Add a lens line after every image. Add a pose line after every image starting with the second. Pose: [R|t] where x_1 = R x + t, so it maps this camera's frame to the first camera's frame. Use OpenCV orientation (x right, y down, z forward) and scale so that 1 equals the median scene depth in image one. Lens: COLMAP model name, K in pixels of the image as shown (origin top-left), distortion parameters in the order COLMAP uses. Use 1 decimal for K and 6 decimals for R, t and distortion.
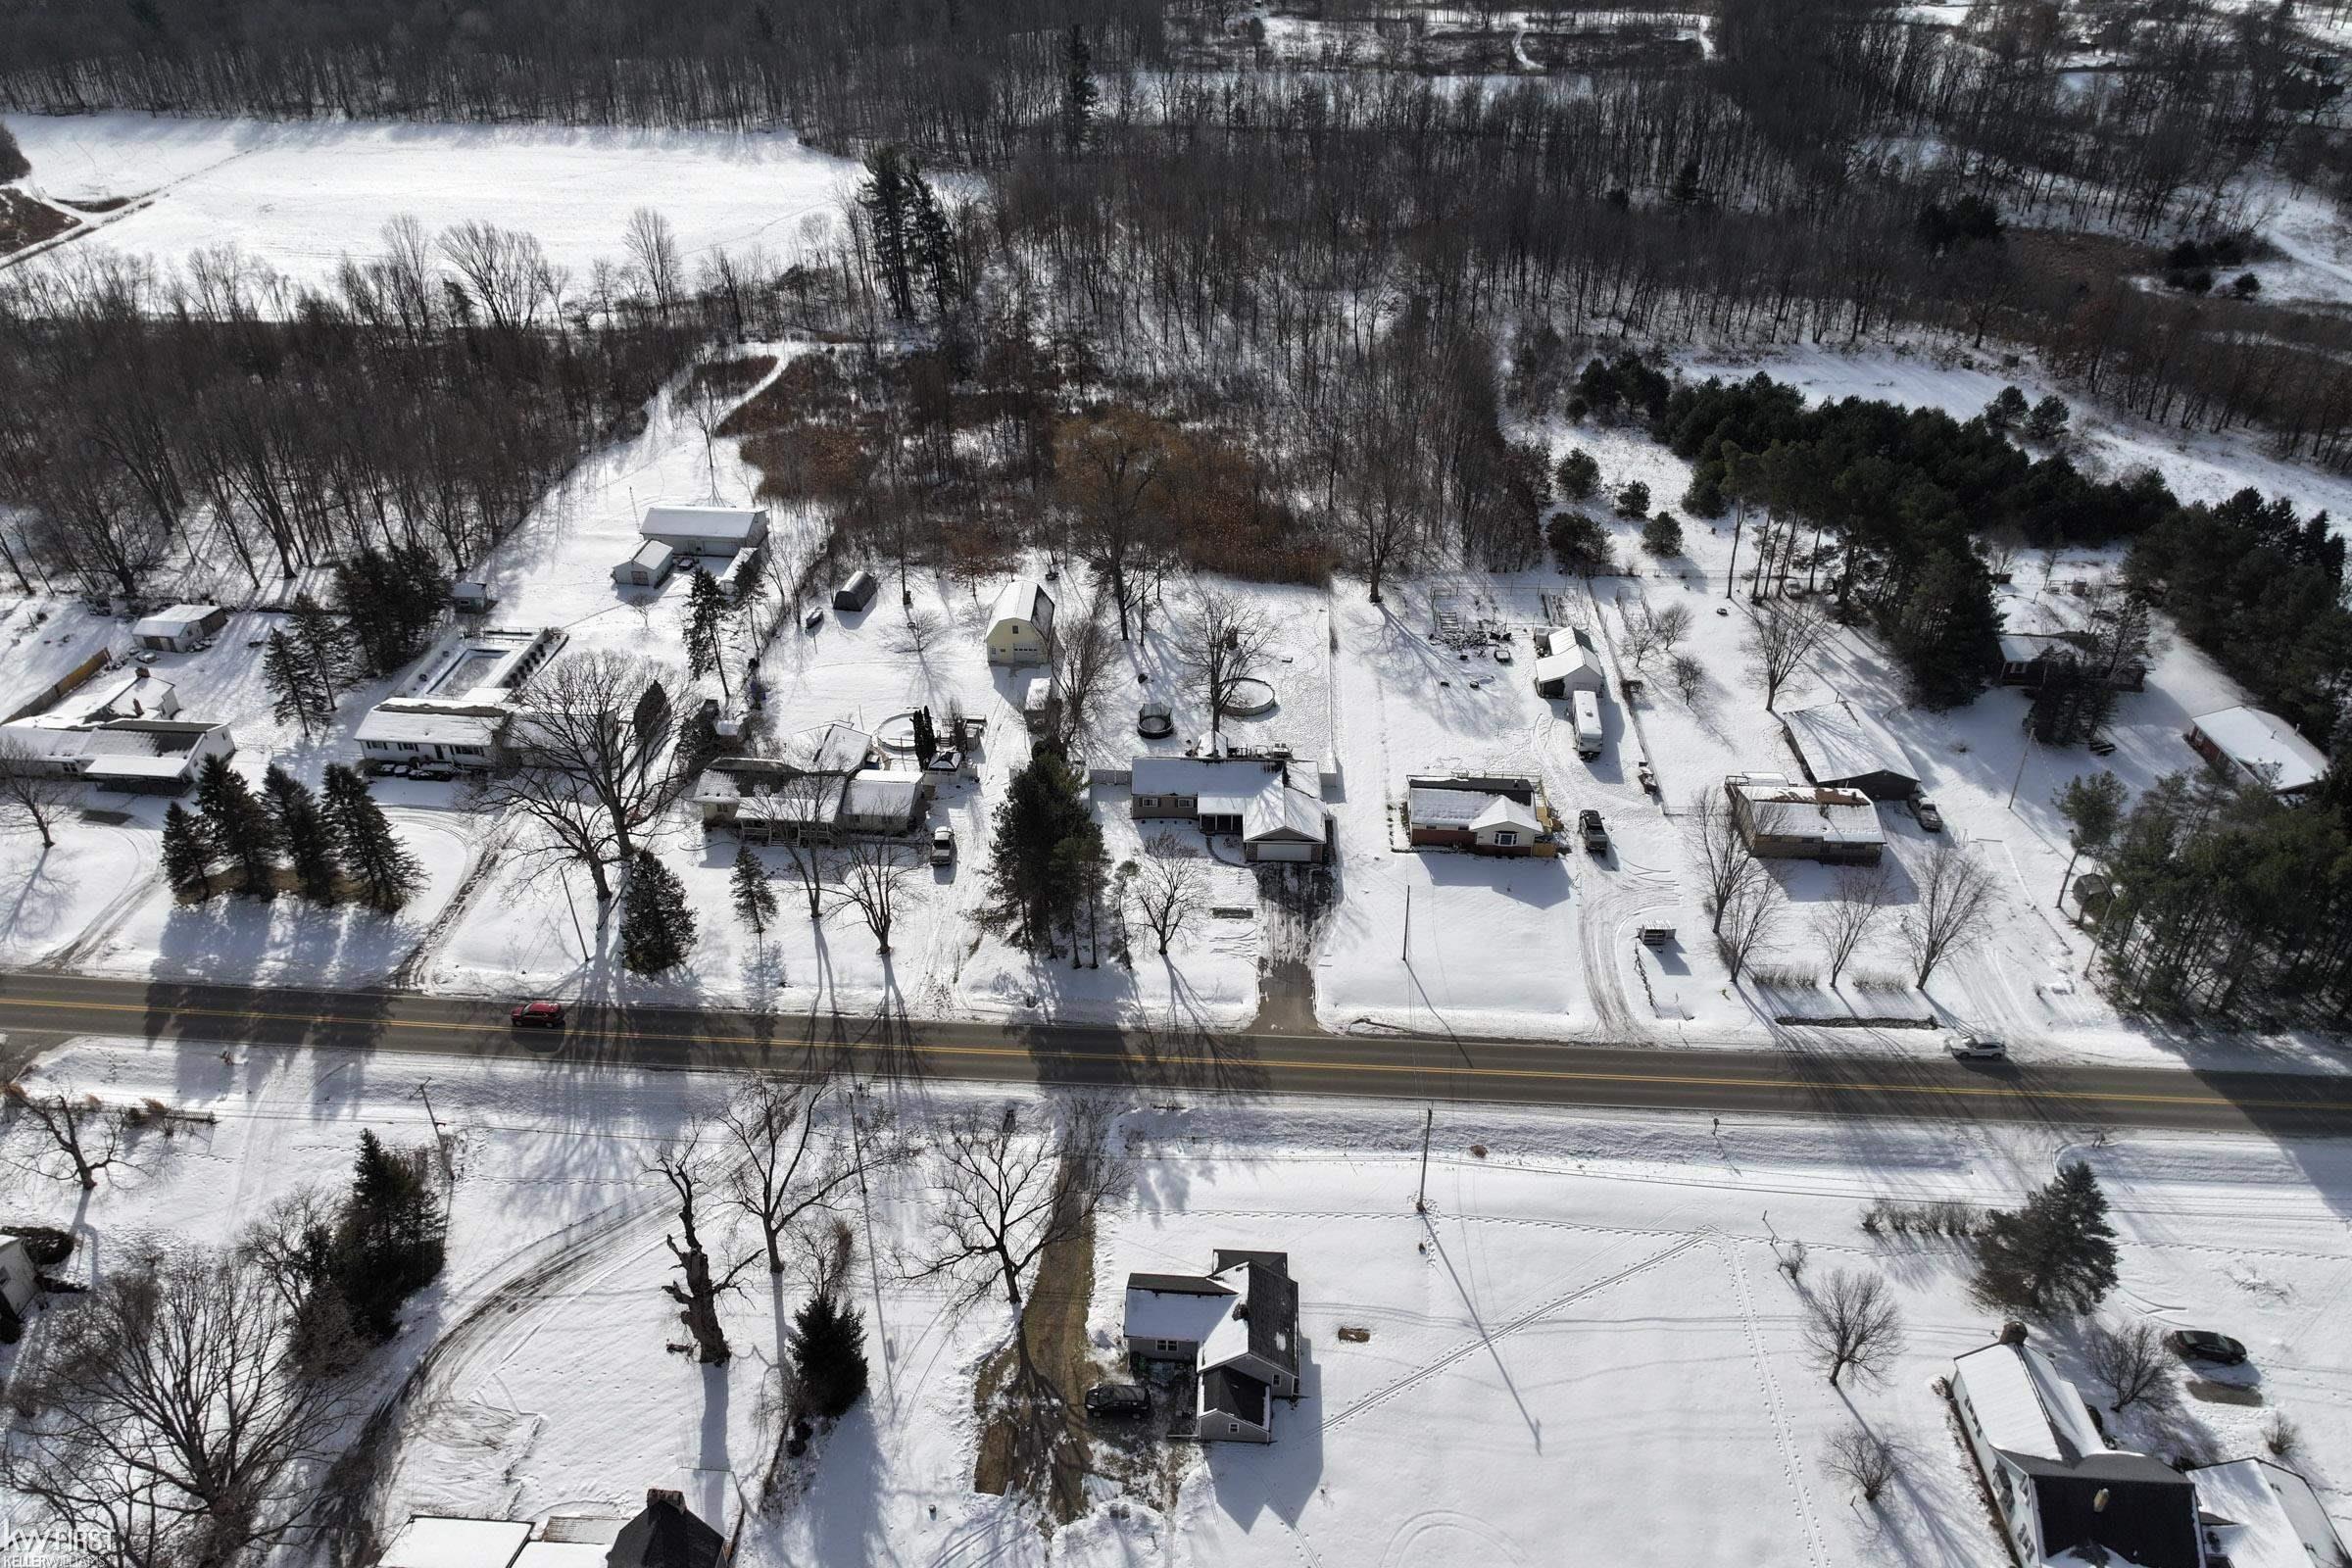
lens RADIAL K [[1611.2, 0, 1176.0], [0, 1611.2, 784.0], [0, 0, 1]] dist [-0.008357, -0.001928]
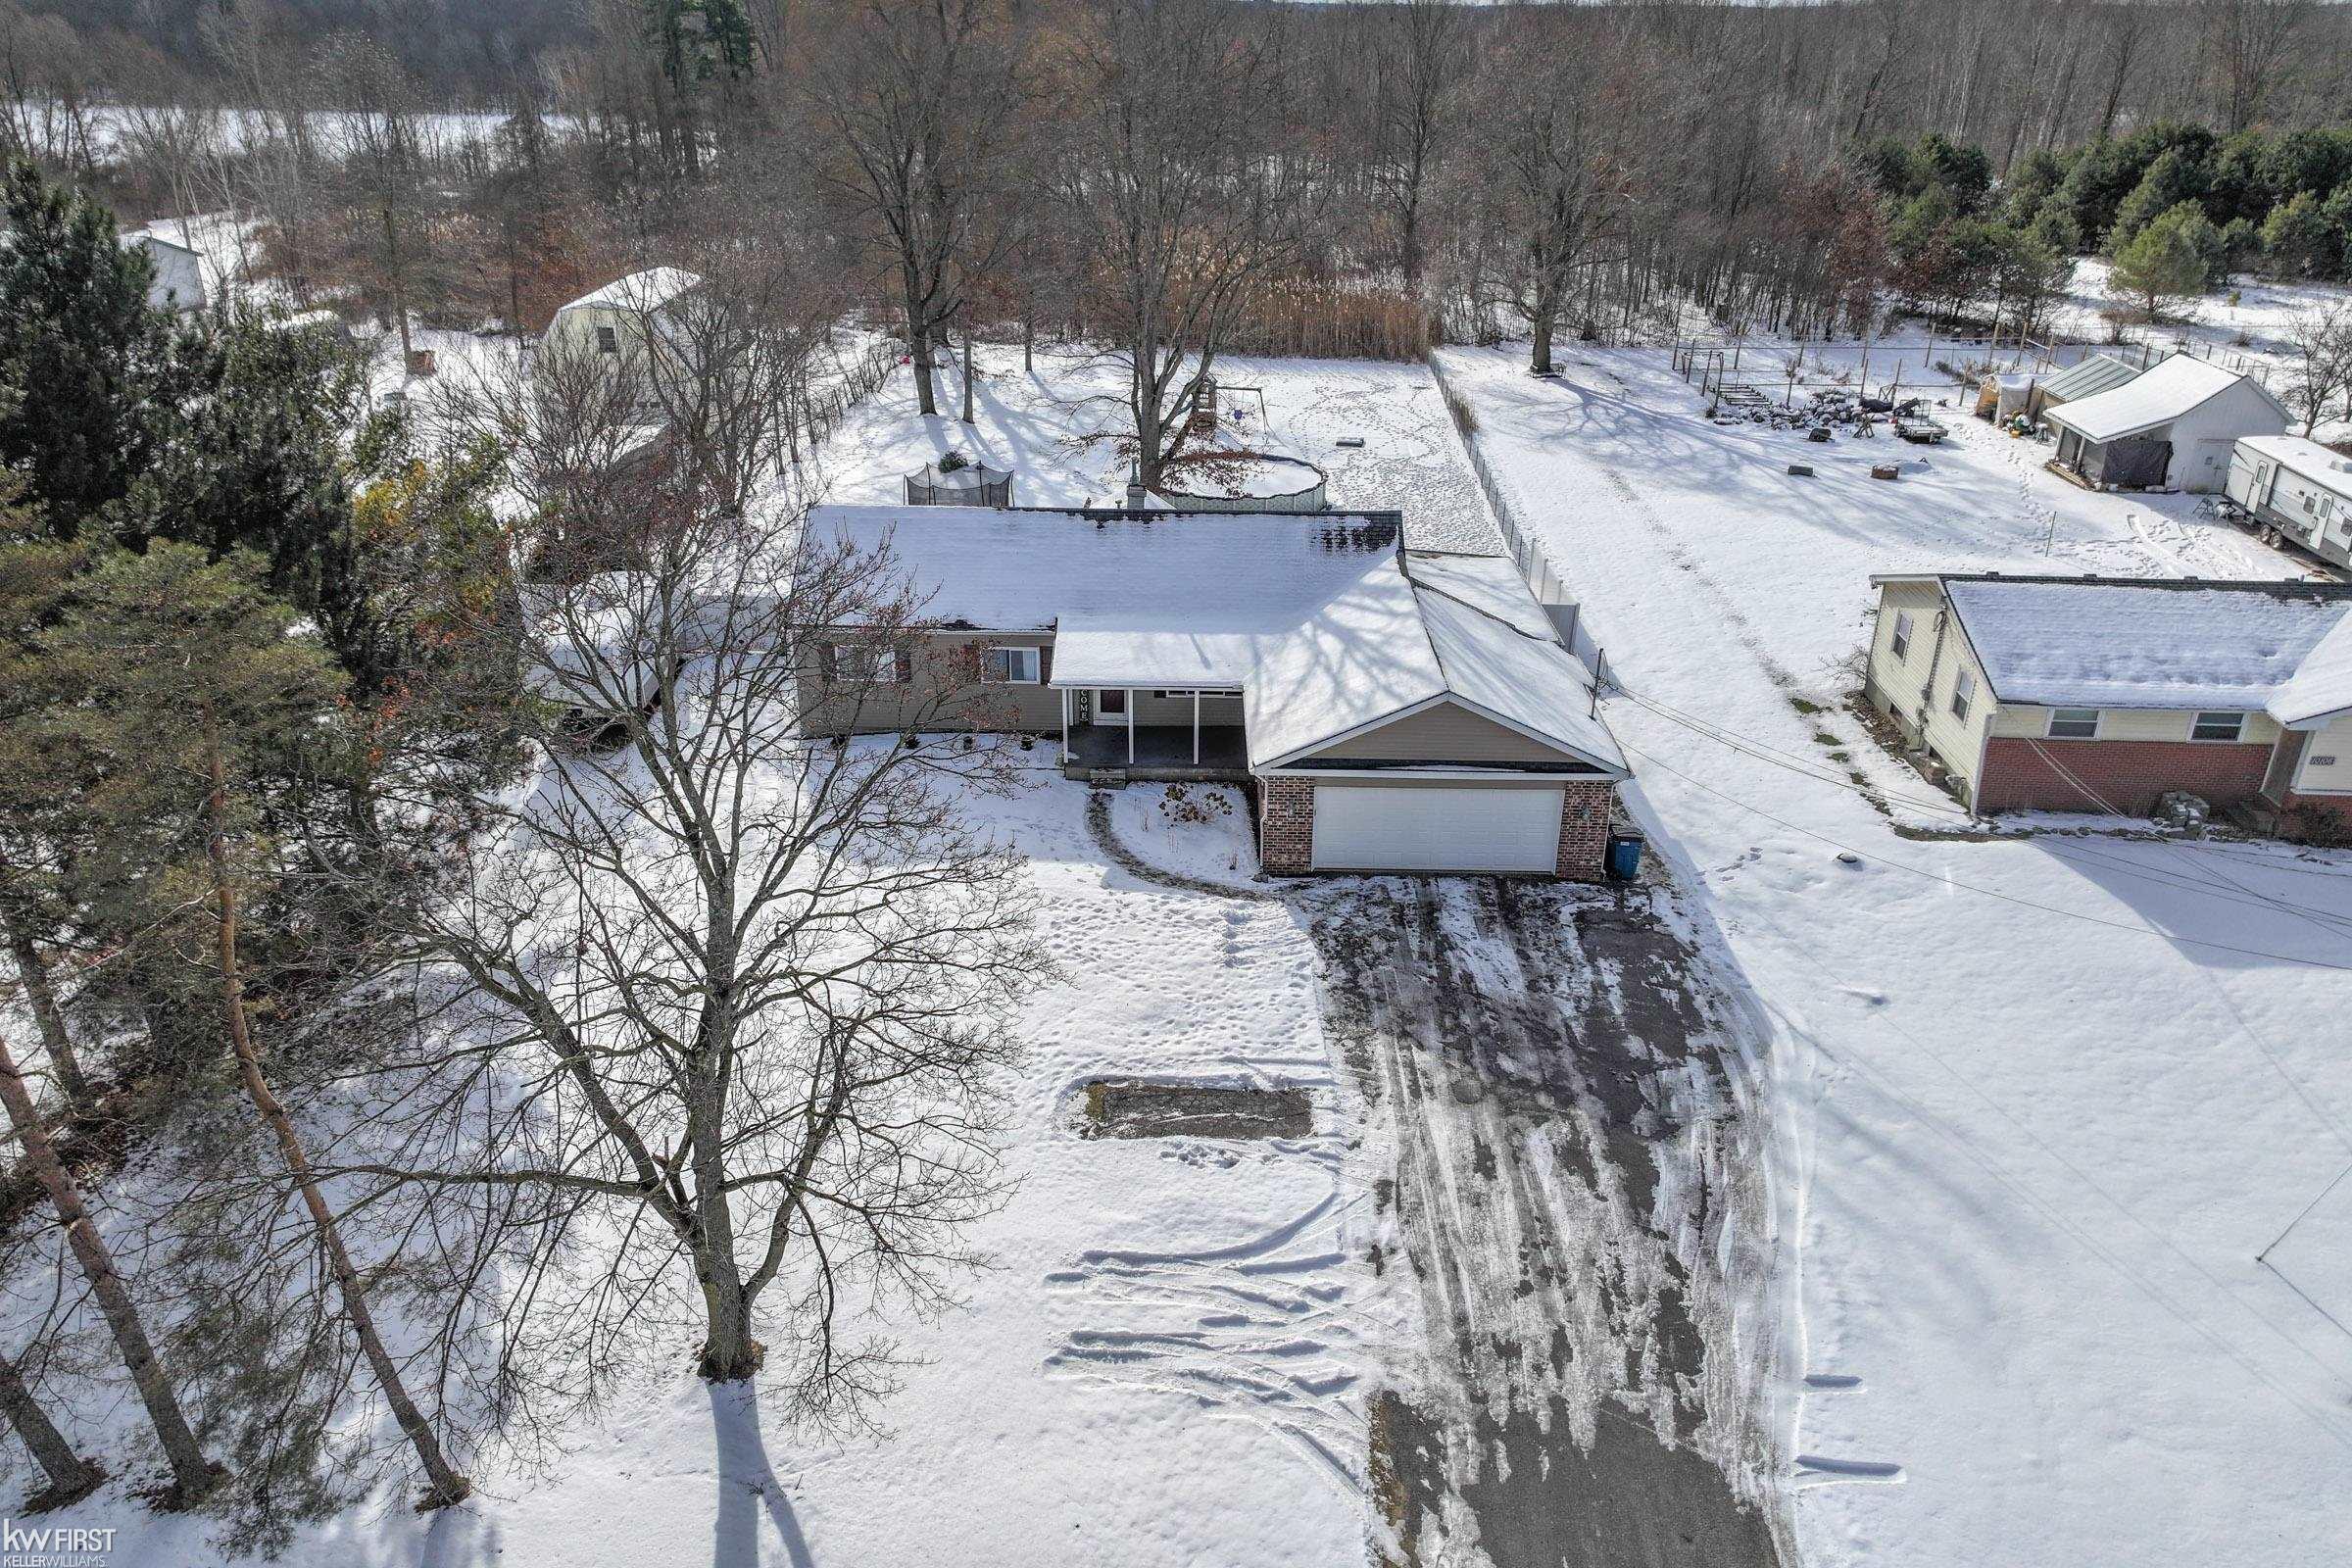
lens RADIAL K [[1611.2, 0, 1176.0], [0, 1611.2, 784.0], [0, 0, 1]] dist [-0.008357, -0.001928]
pose [[0.999947, -0.001692, 0.010127, 0.027463], [0.003147, 0.989361, -0.145444, 0.062528], [-0.009773, 0.145469, 0.989315, 0.722060]]
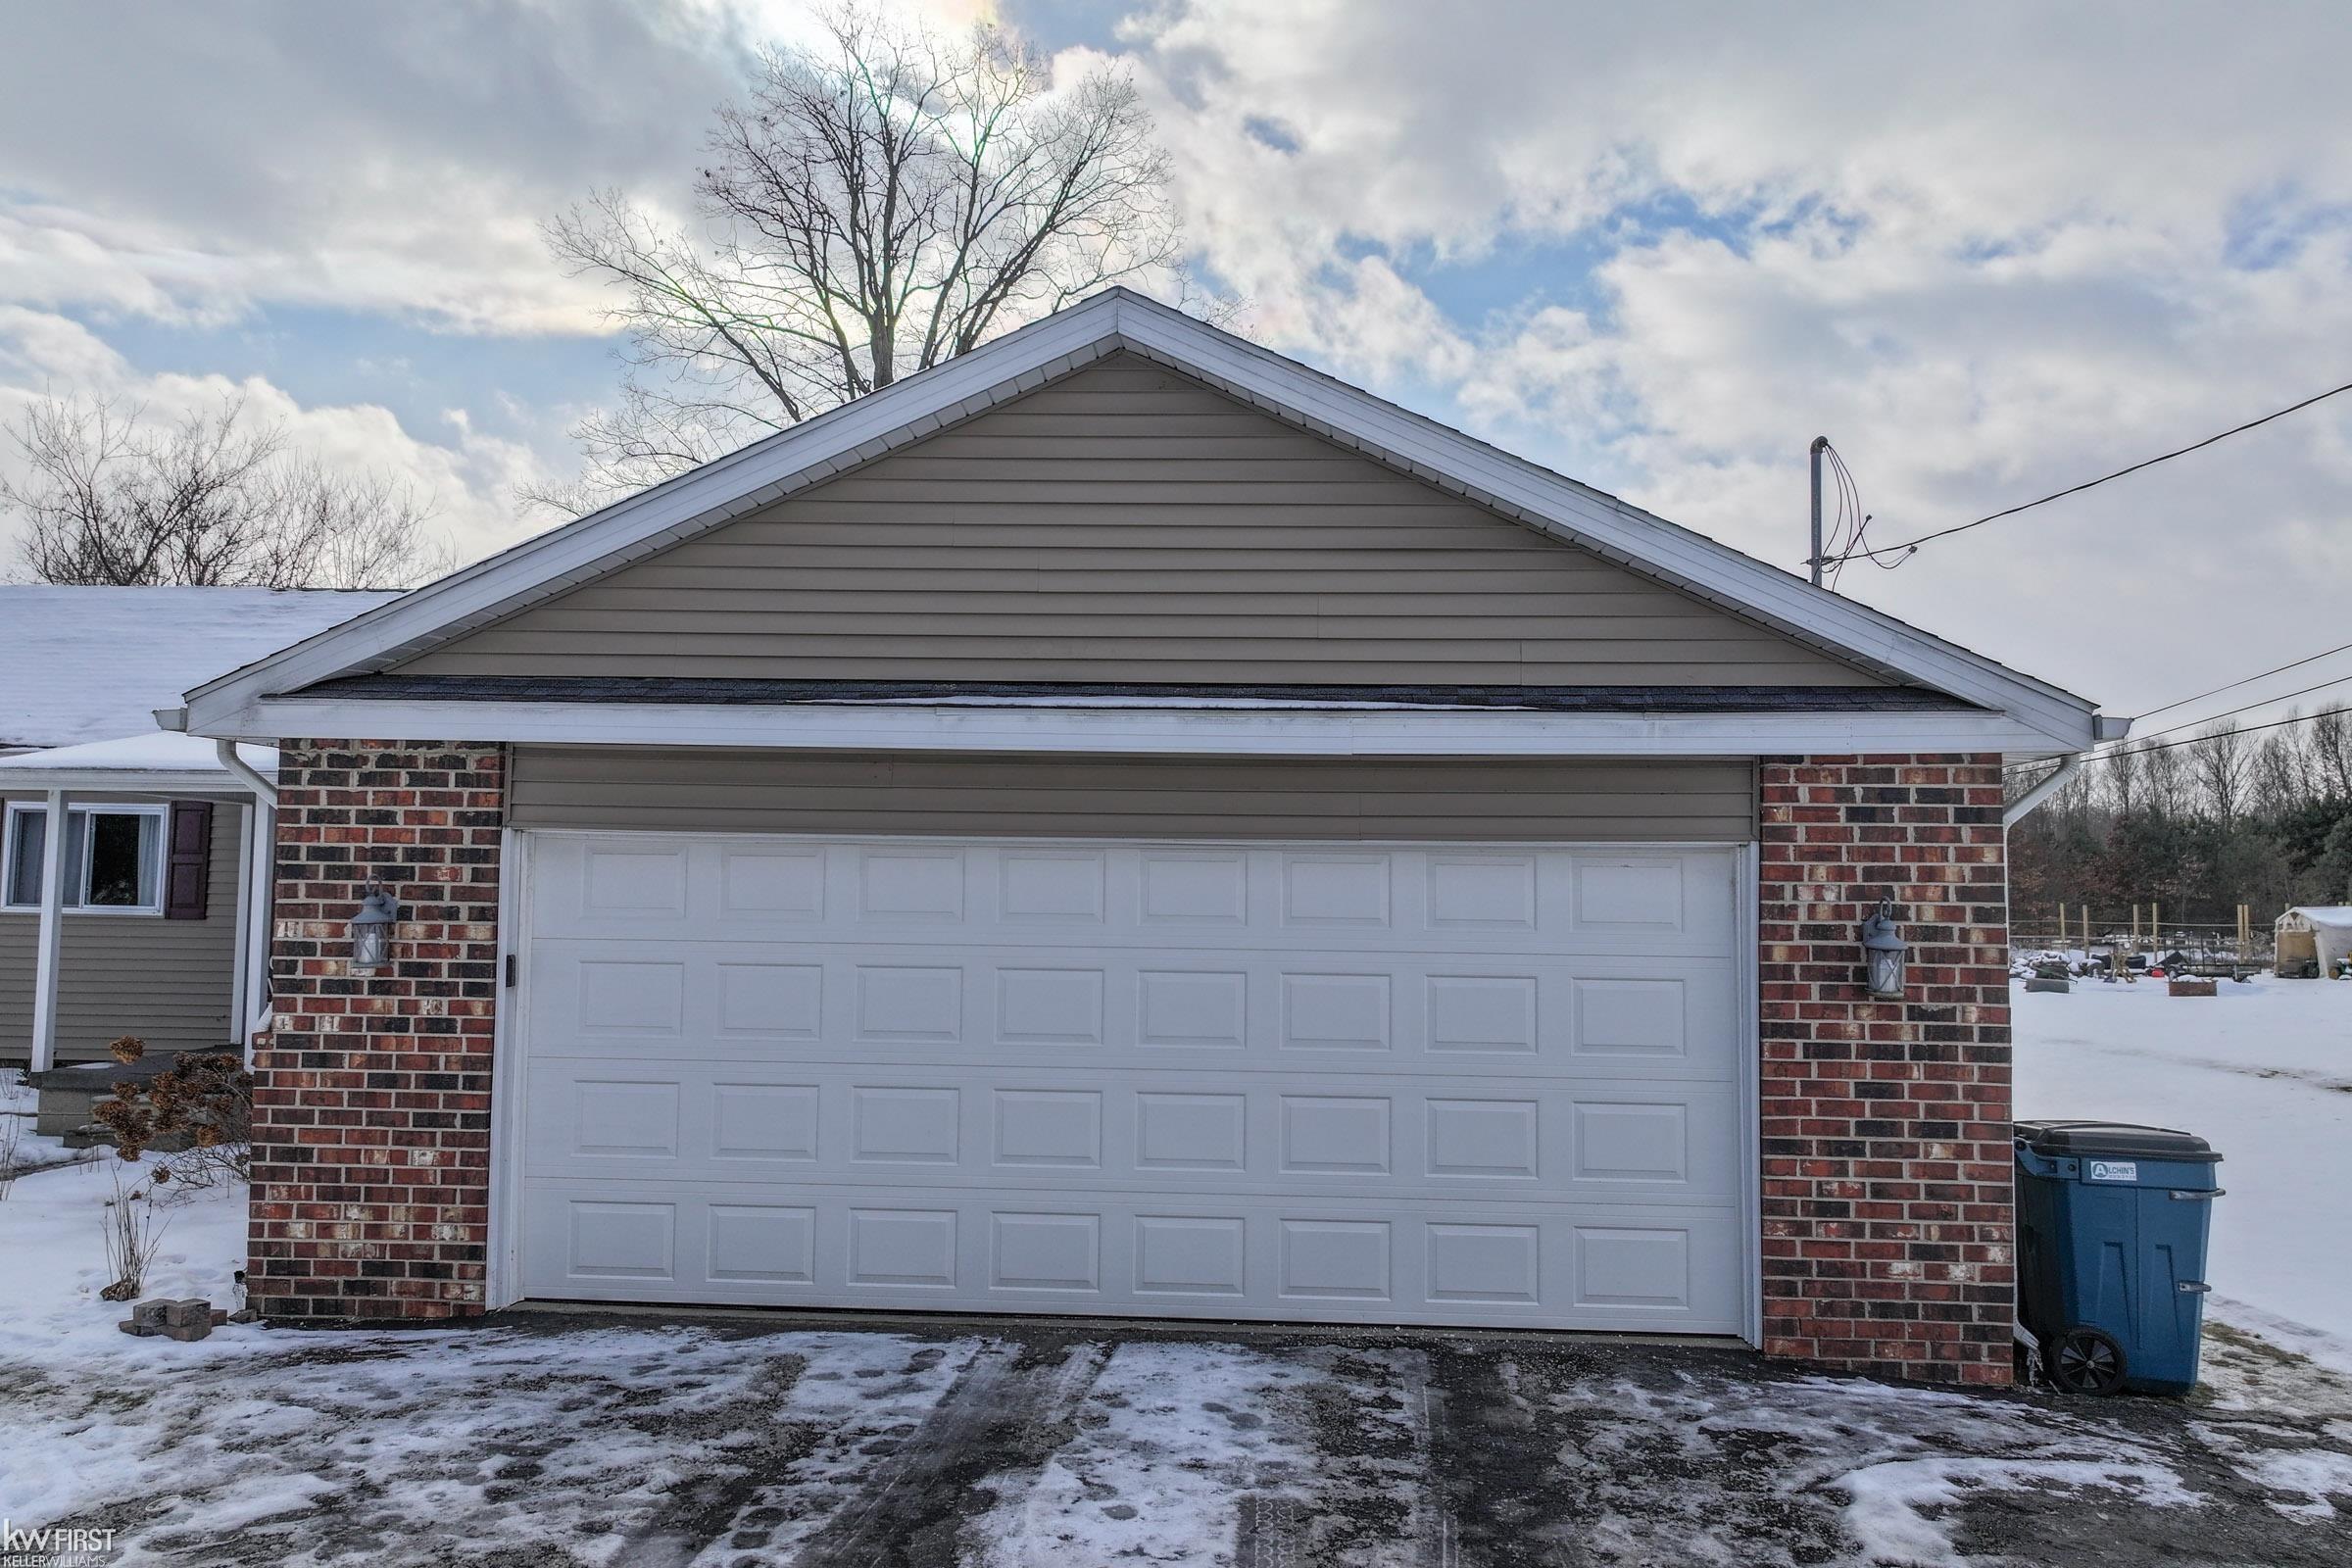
lens RADIAL K [[1662.2, 0, 1176.0], [0, 1662.2, 784.0], [0, 0, 1]] dist [-0.004640, -0.002307]
pose [[0.999278, 0.007851, -0.037172, 0.064547], [-0.028884, 0.792588, -0.609073, 0.058097], [0.024680, 0.609707, 0.792243, 0.883356]]
